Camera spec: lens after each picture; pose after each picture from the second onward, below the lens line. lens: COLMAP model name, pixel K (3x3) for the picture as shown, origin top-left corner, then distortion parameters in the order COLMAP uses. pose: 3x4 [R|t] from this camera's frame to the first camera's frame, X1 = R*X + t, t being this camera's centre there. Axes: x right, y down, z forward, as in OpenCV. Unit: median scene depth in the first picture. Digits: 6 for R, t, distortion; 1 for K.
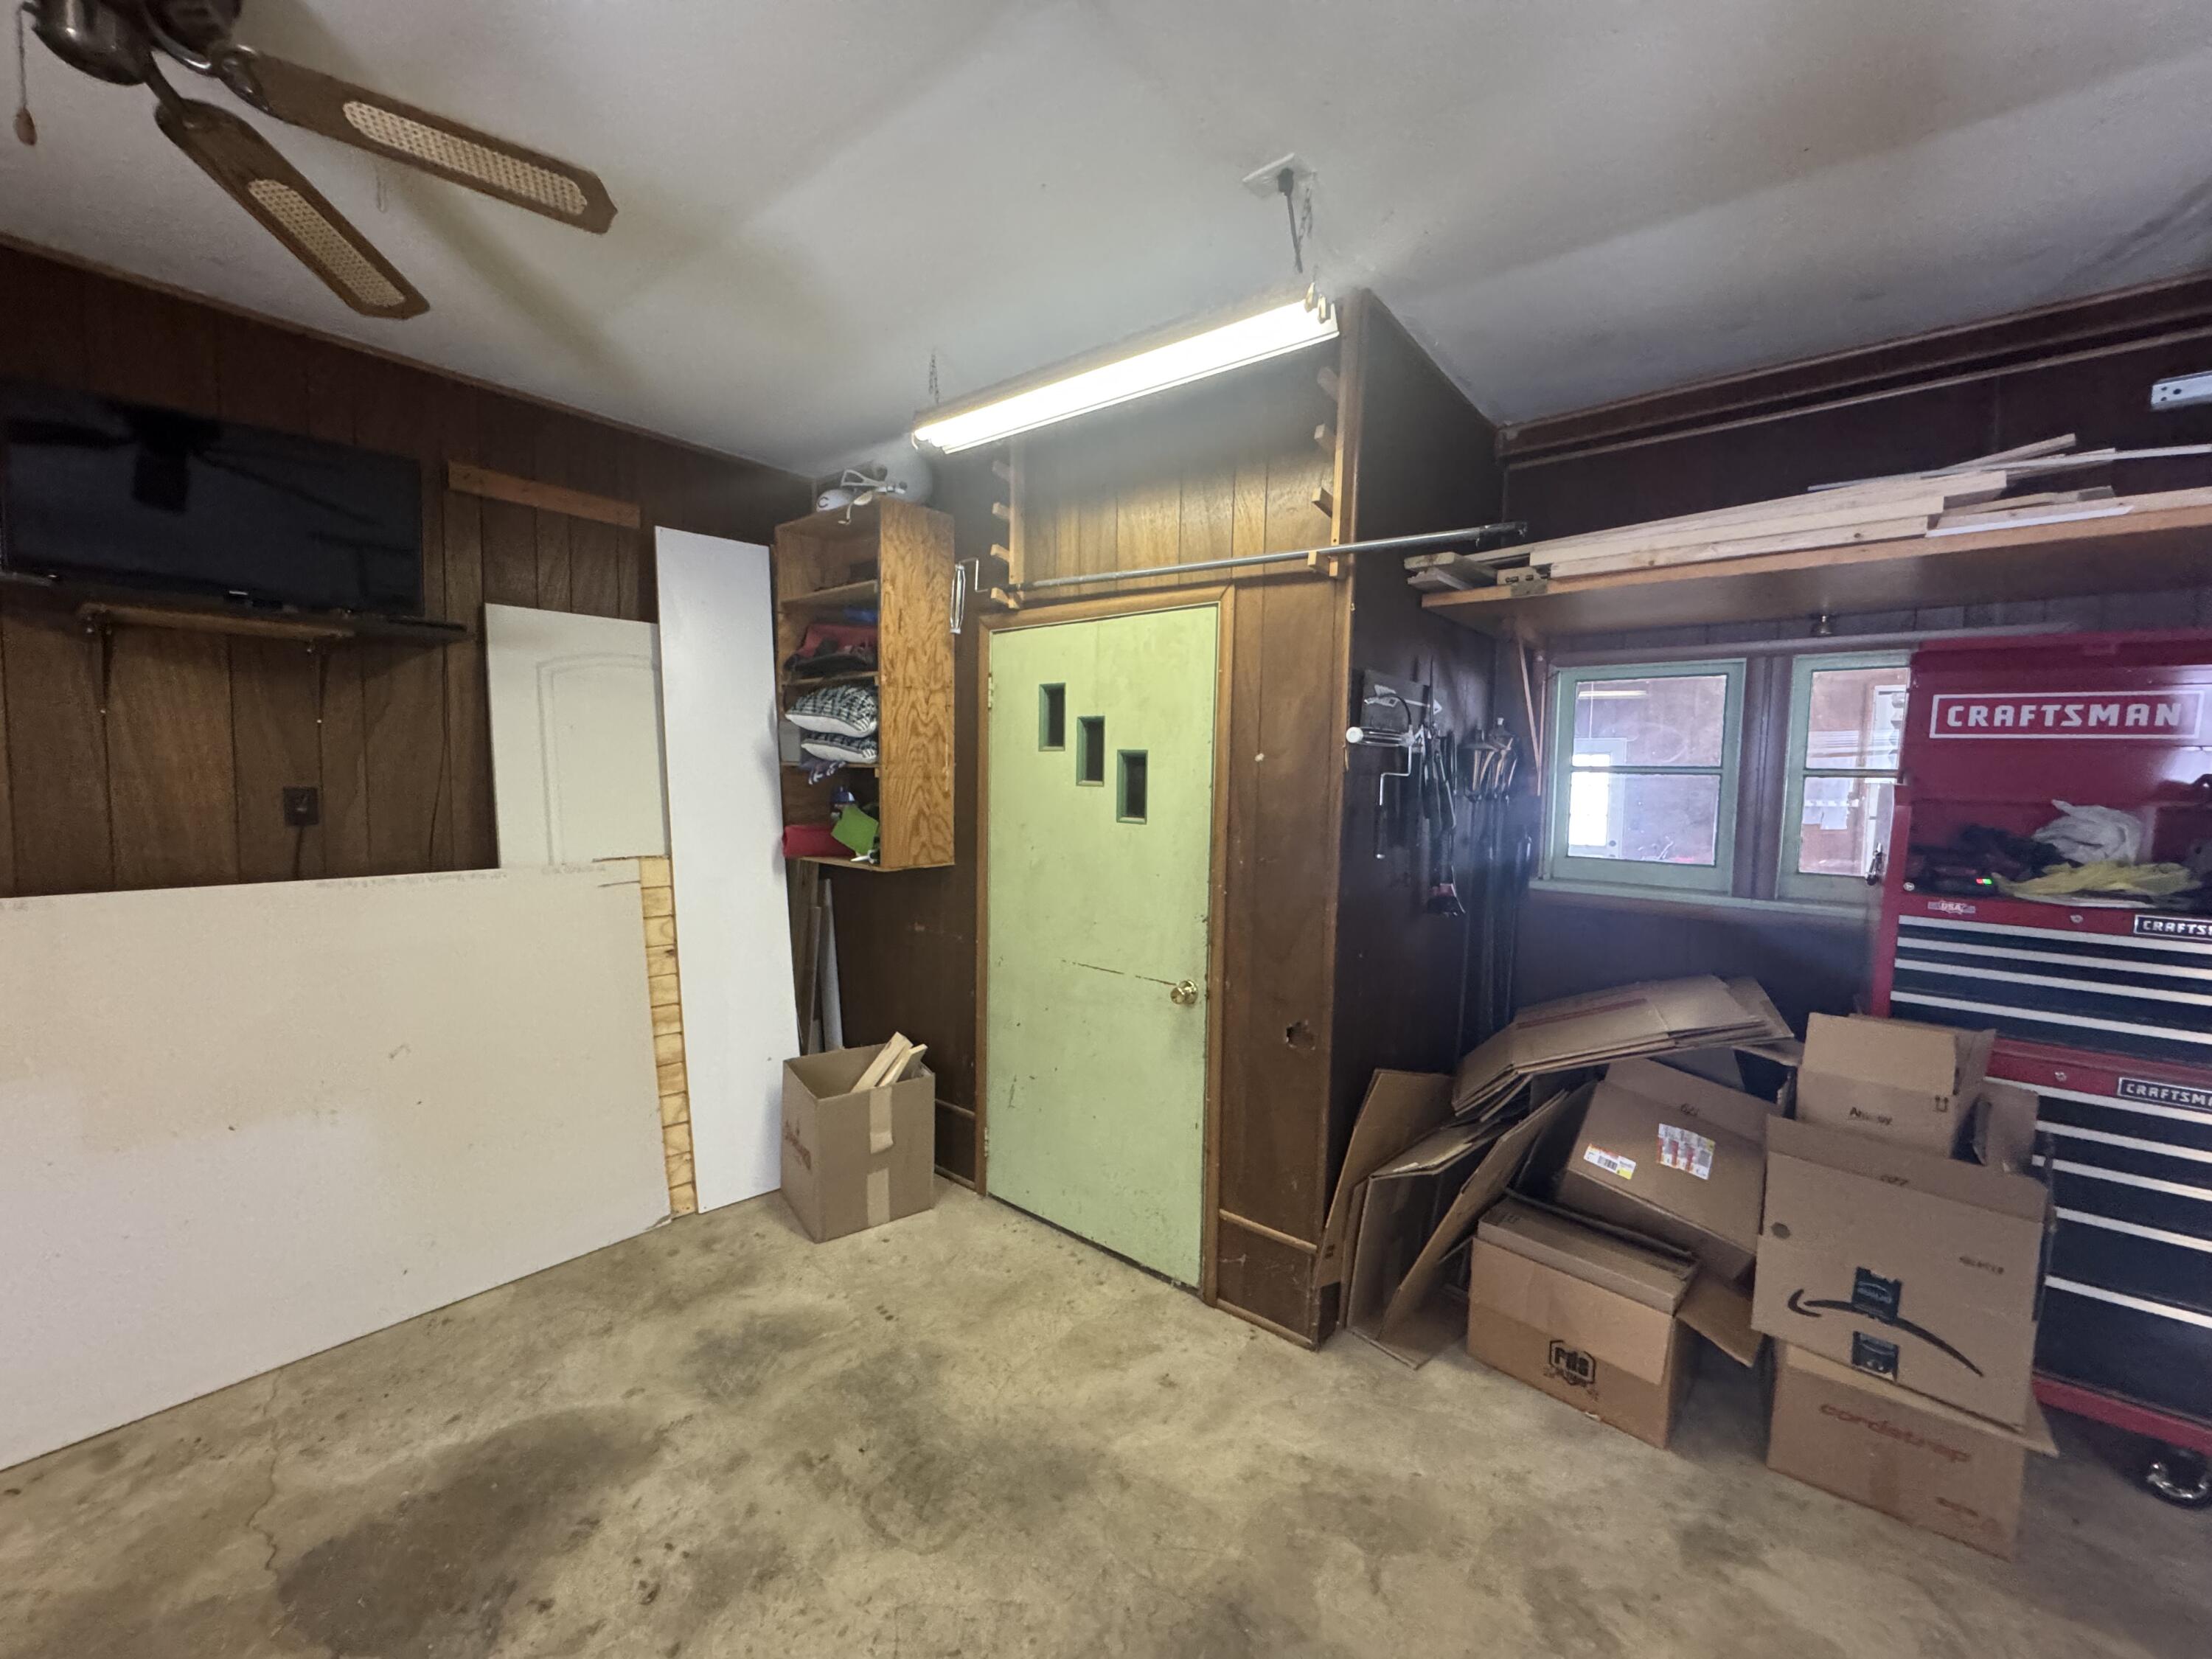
lens RADIAL K [[883.4, 0, 1106.0], [0, 883.4, 829.5], [0, 0, 1]] dist [-0.002846, 0.000328]
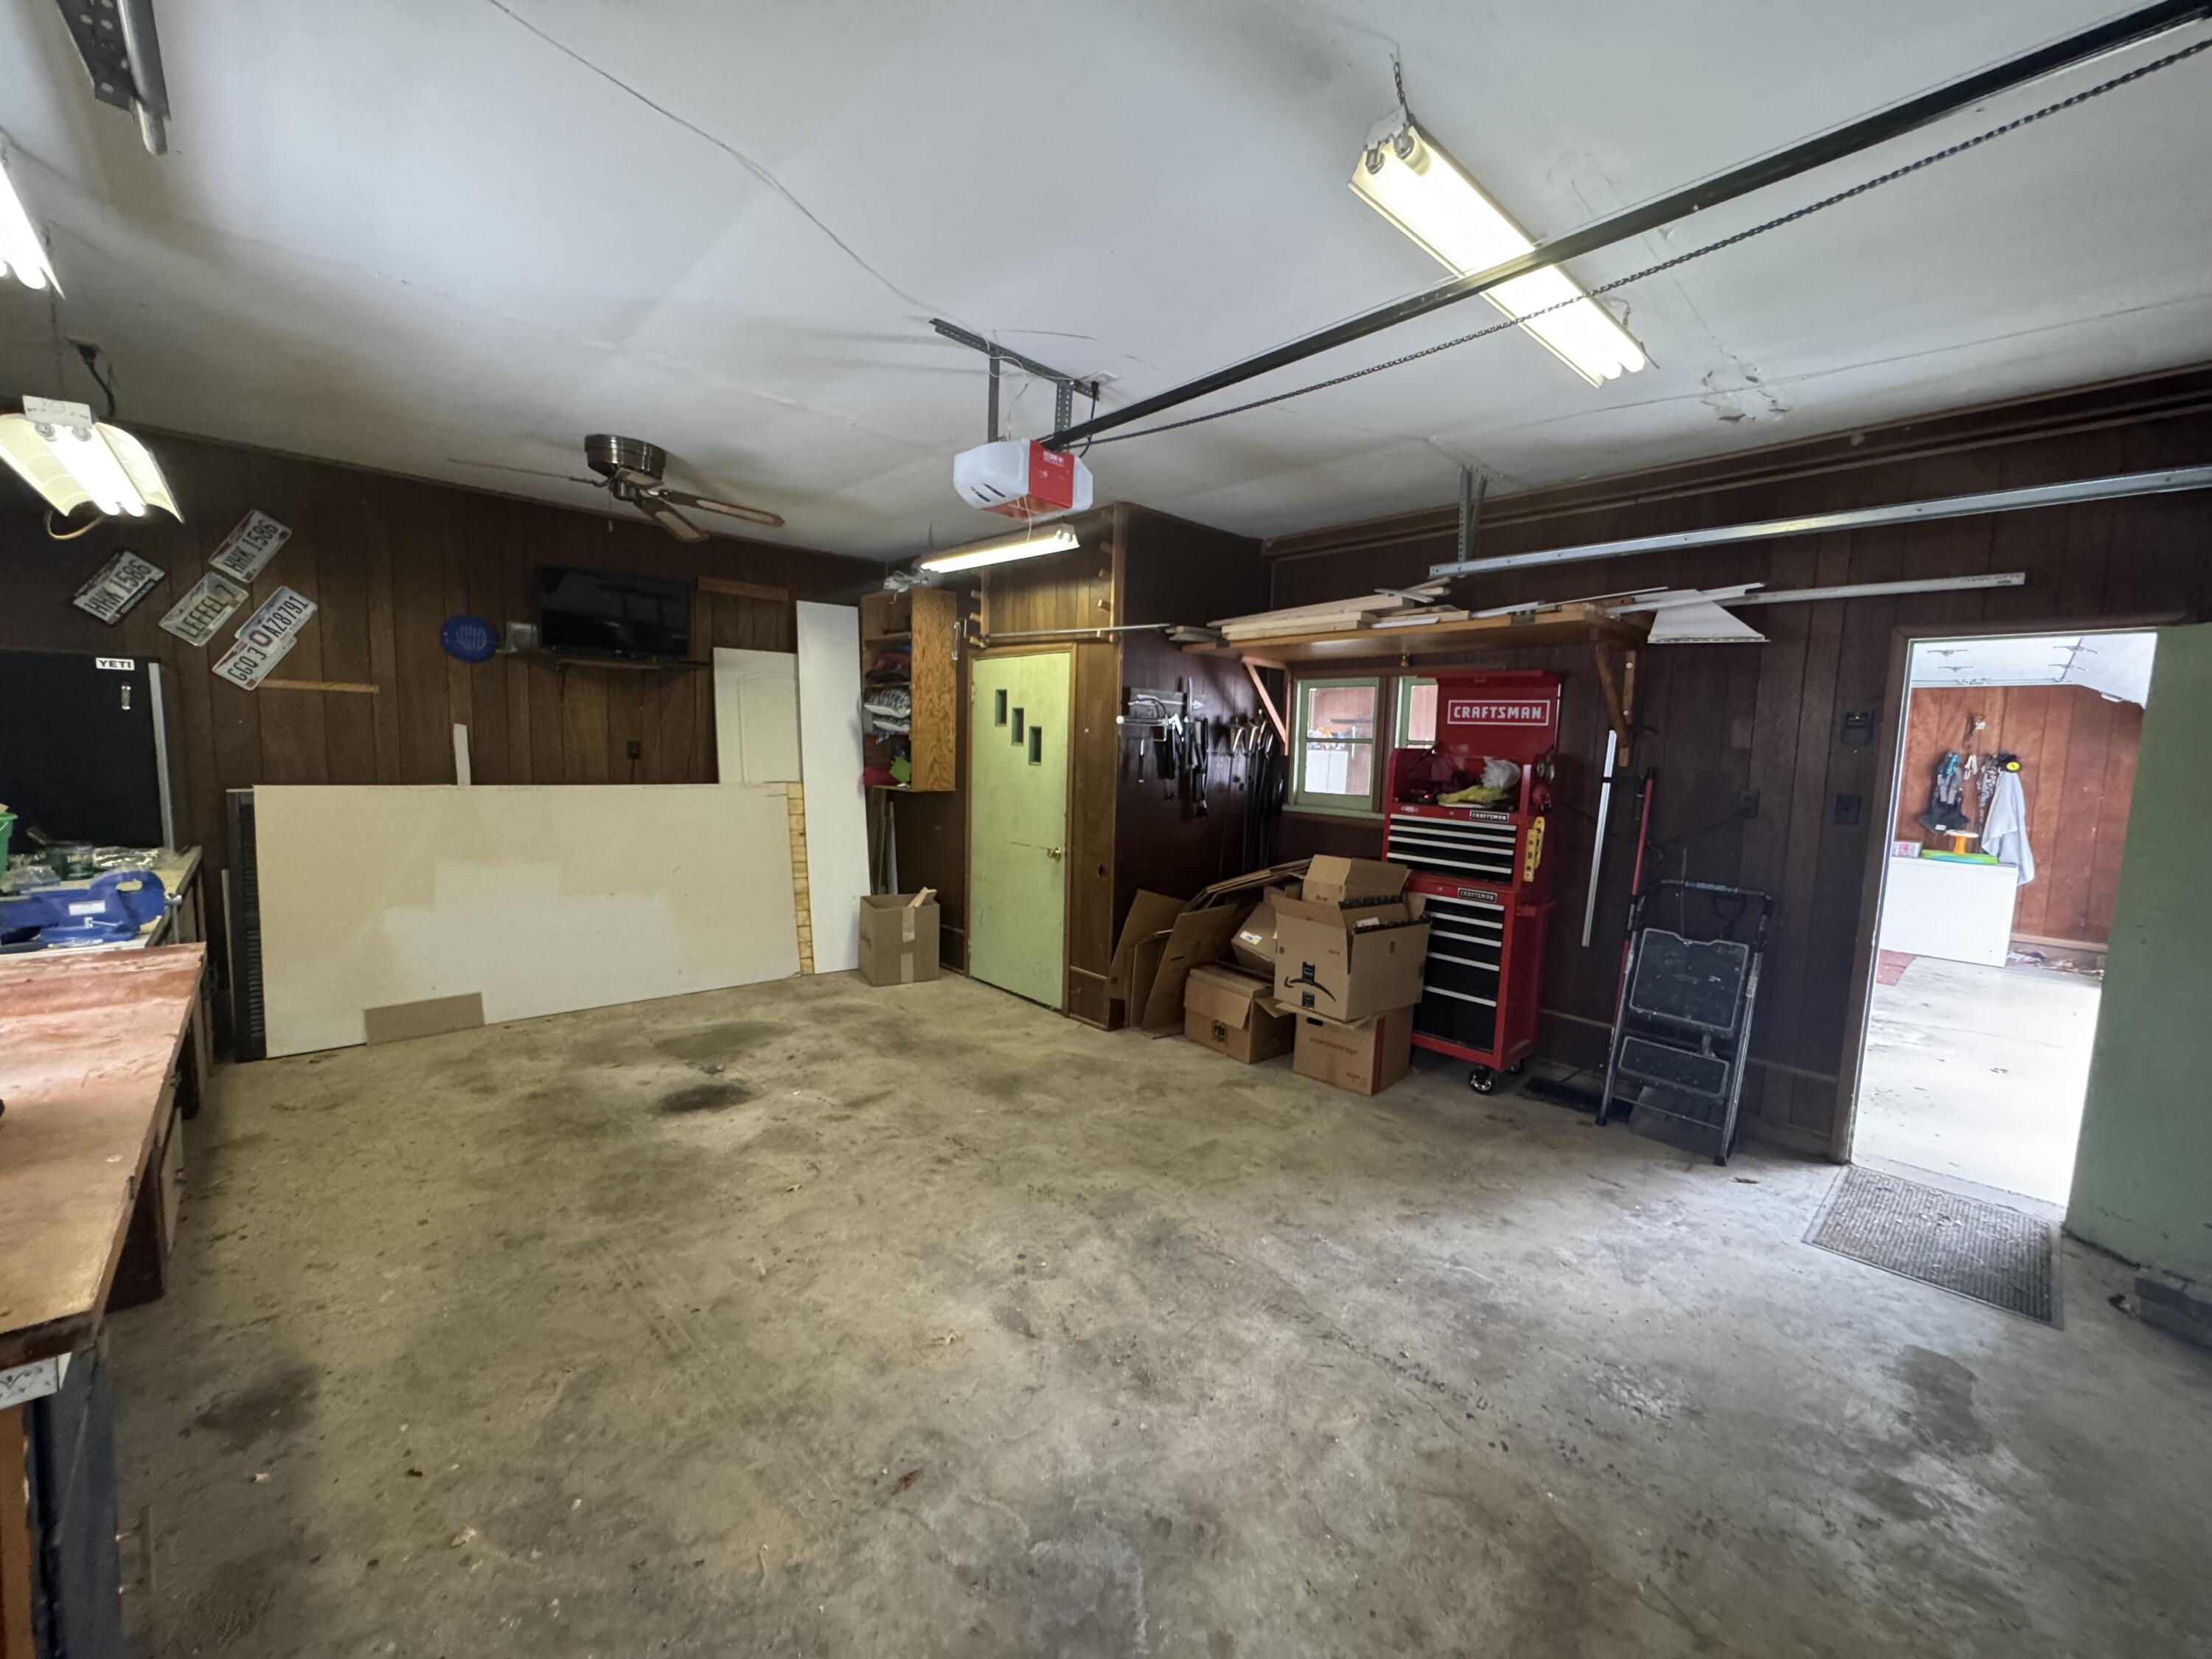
lens RADIAL K [[883.4, 0, 1106.0], [0, 883.4, 829.5], [0, 0, 1]] dist [-0.002846, 0.000328]
pose [[0.991234, 0.024795, -0.129771, 0.400429], [-0.021247, 0.999363, 0.028658, 0.068007], [0.130399, -0.025650, 0.991130, -0.795444]]
